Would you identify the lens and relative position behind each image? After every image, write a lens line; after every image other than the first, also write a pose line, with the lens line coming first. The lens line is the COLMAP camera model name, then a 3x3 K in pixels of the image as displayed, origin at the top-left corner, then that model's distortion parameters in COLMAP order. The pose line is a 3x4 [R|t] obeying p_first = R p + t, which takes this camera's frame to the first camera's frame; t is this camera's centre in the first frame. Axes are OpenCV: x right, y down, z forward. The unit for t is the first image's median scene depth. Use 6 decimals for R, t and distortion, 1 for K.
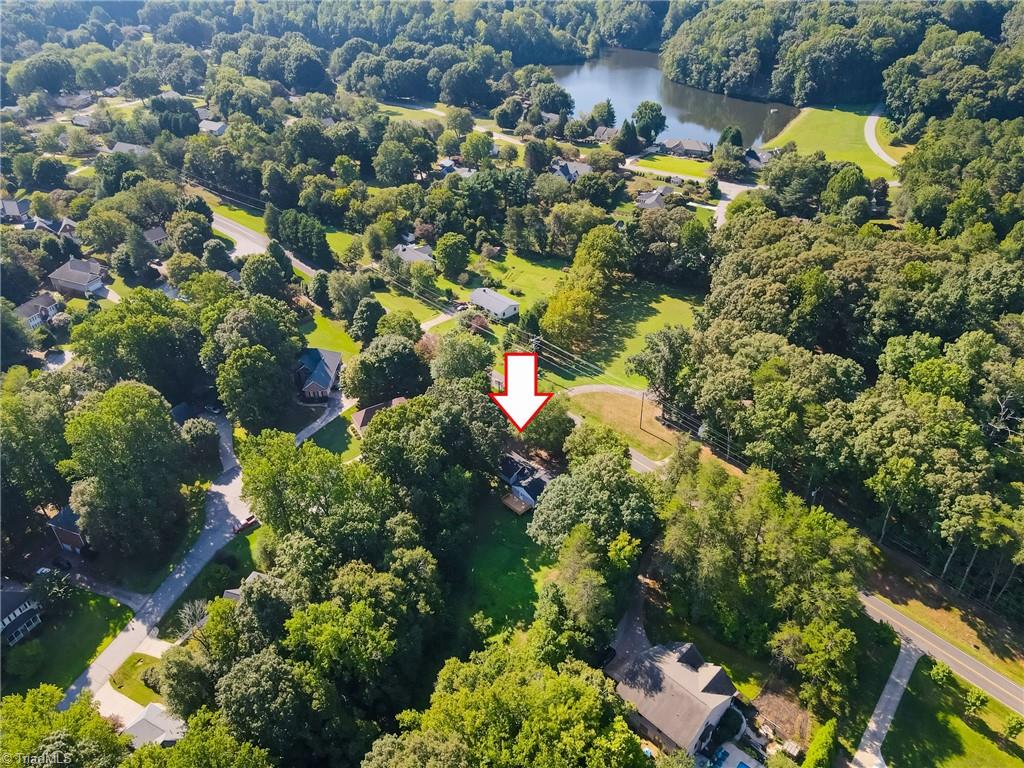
lens RADIAL K [[755.2, 0, 509.7], [0, 755.2, 383.9], [0, 0, 1]] dist [0.014932, 0.009544]
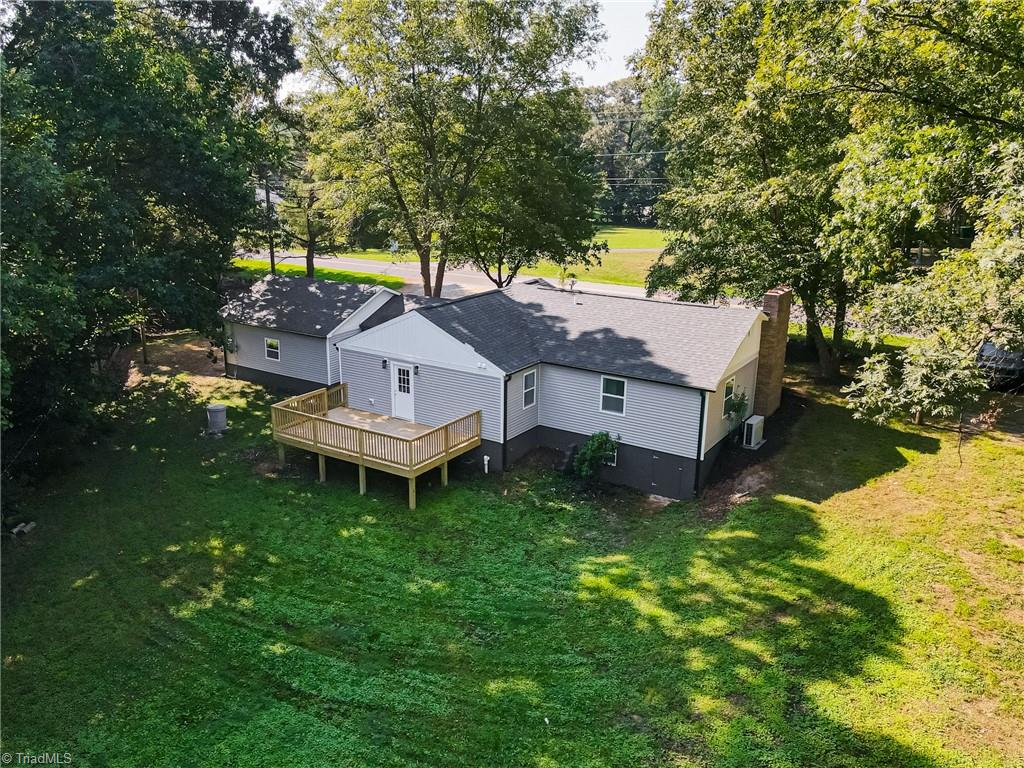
lens RADIAL K [[837.2, 0, 469.0], [0, 837.2, 376.7], [0, 0, 1]] dist [0.045594, -0.003508]
pose [[0.979276, -0.025134, 0.200965, -0.005129], [0.087413, 0.947541, -0.307449, 0.215053], [-0.182696, 0.318645, 0.930101, 0.899658]]
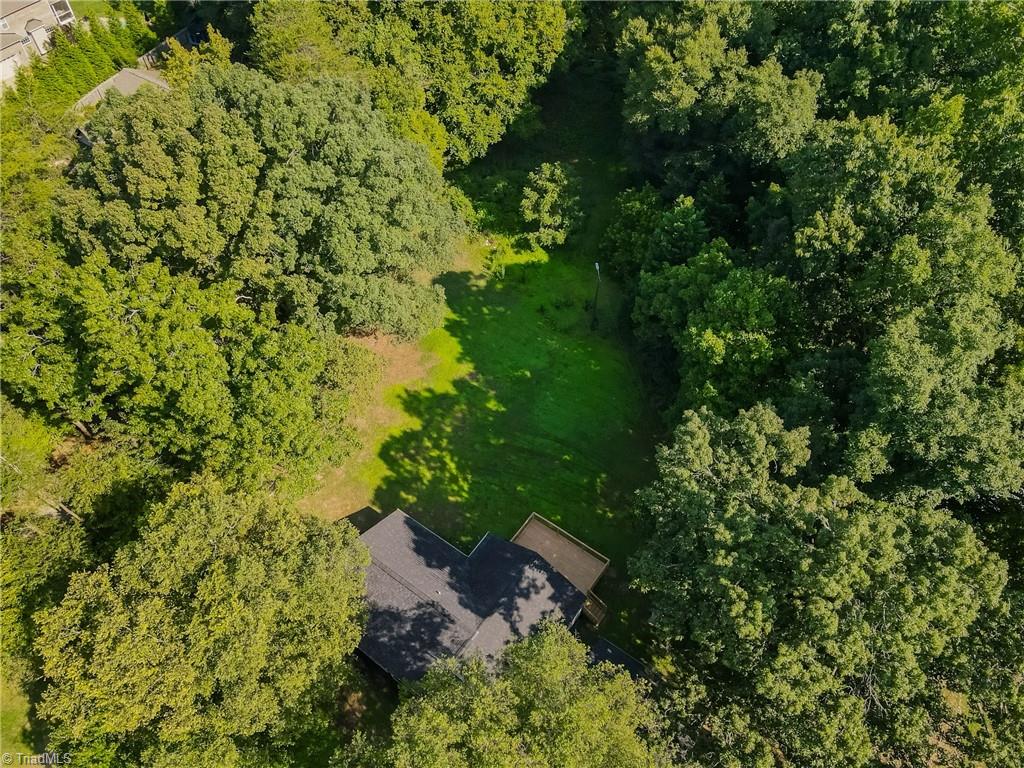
lens RADIAL K [[755.2, 0, 516.3], [0, 755.2, 381.8], [0, 0, 1]] dist [0.014932, 0.009544]
pose [[-0.981791, 0.165486, -0.093277, 0.043254], [-0.080863, 0.080243, 0.993490, -0.148138], [0.171894, 0.982942, -0.065400, 1.015710]]
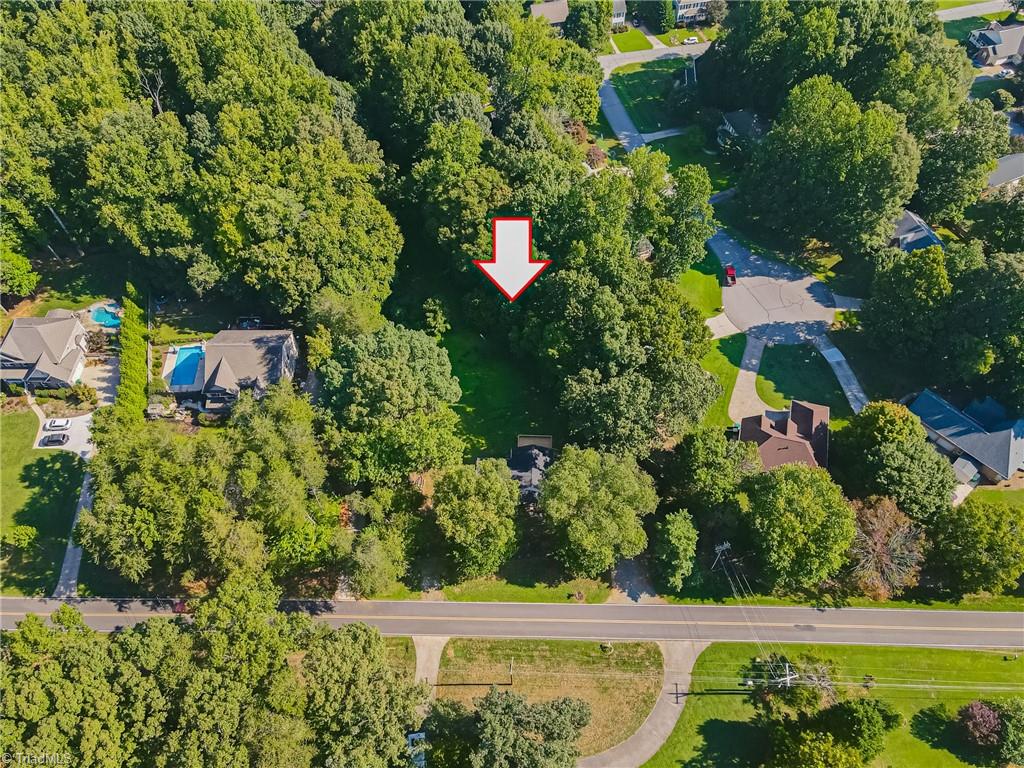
lens RADIAL K [[755.2, 0, 520.6], [0, 755.2, 380.5], [0, 0, 1]] dist [0.014932, 0.009544]
pose [[-0.709666, 0.597928, -0.372635, 0.297562], [-0.375501, 0.126525, 0.918145, -0.624544], [0.596132, 0.791501, 0.134732, 0.886919]]
